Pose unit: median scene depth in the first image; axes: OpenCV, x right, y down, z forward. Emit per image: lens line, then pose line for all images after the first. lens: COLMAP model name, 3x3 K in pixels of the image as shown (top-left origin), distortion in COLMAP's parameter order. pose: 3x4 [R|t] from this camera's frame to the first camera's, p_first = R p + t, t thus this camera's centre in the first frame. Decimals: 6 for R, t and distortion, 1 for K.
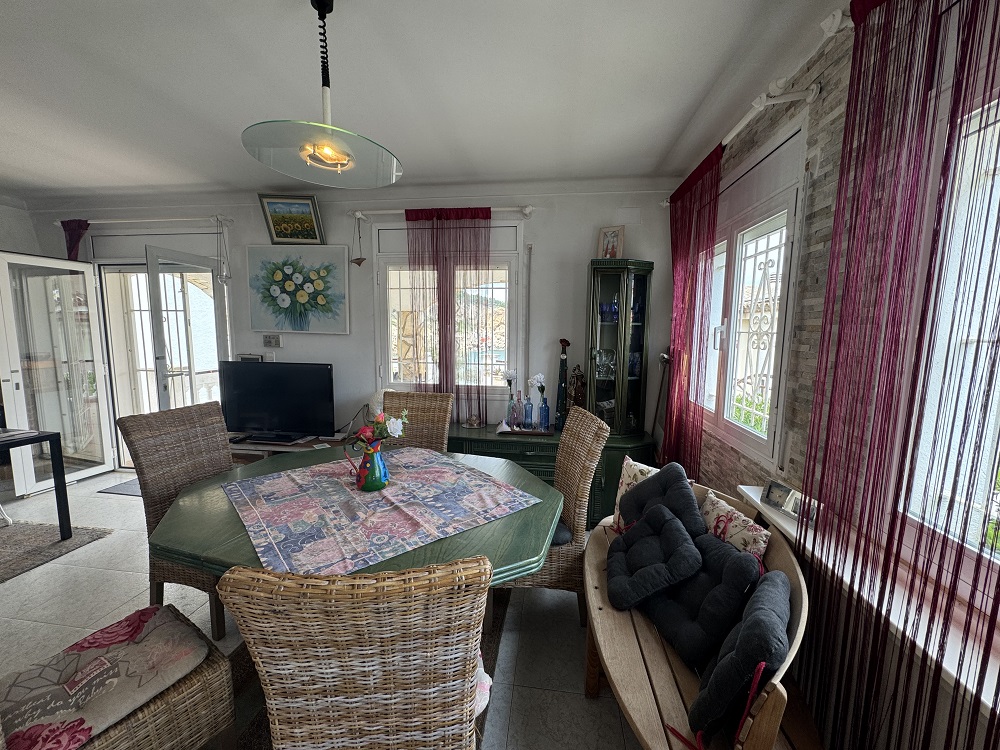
lens RADIAL K [[397.2, 0, 500.0], [0, 397.2, 375.0], [0, 0, 1]] dist [-0.003279, -0.000158]
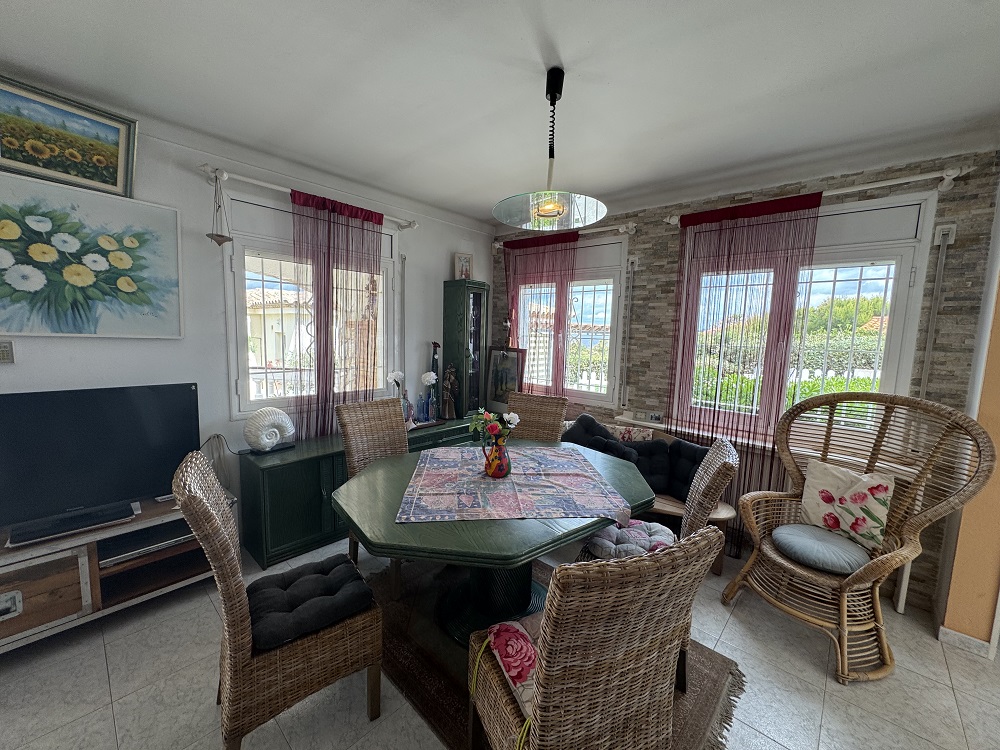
lens RADIAL K [[397.2, 0, 500.0], [0, 397.2, 375.0], [0, 0, 1]] dist [-0.003279, -0.000158]
pose [[0.565385, -0.084146, 0.820524, -0.684068], [0.071992, 0.996021, 0.052537, -0.039329], [-0.821679, 0.029368, 0.569193, 0.172198]]
